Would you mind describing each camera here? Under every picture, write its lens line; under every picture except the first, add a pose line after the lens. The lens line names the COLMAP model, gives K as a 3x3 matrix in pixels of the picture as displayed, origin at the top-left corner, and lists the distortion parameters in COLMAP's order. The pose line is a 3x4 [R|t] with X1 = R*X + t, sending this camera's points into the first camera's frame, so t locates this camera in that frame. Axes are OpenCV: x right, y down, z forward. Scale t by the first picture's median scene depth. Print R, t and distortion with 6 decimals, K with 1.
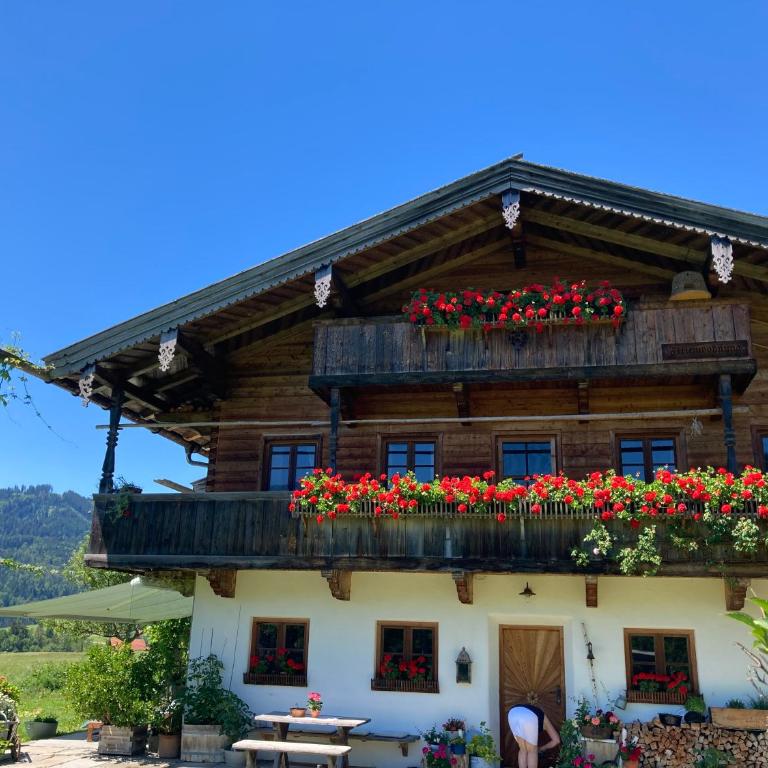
lens RADIAL K [[796.7, 0, 385.5], [0, 796.7, 372.1], [0, 0, 1]] dist [0.013604, -0.019359]
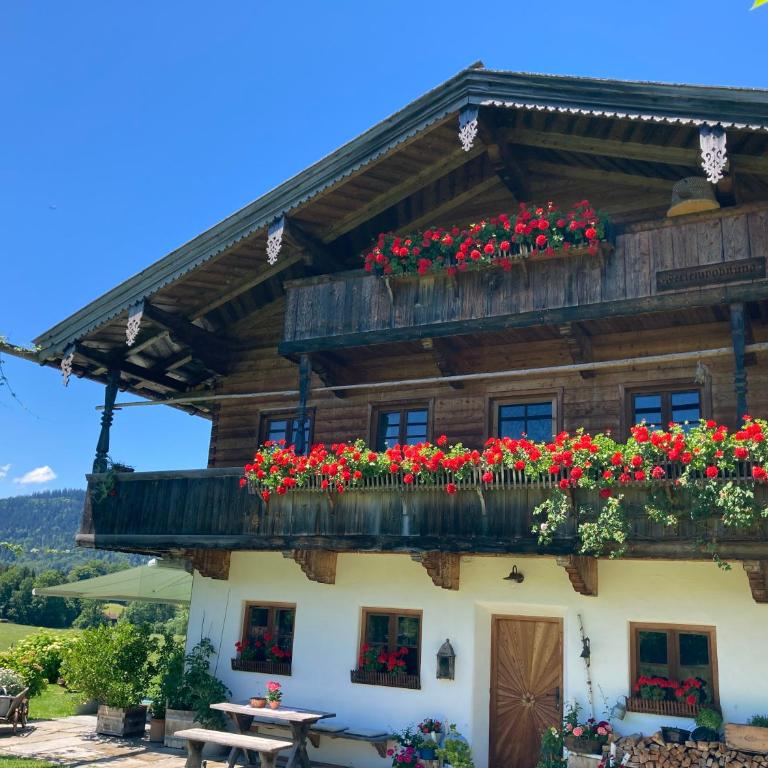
lens RADIAL K [[810.0, 0, 383.4], [0, 810.0, 384.6], [0, 0, 1]] dist [0.008213, -0.007171]
pose [[0.964829, -0.048855, -0.258300, 0.272578], [0.055740, 0.998257, 0.019394, 0.044761], [0.256903, -0.033110, 0.965870, 0.130869]]
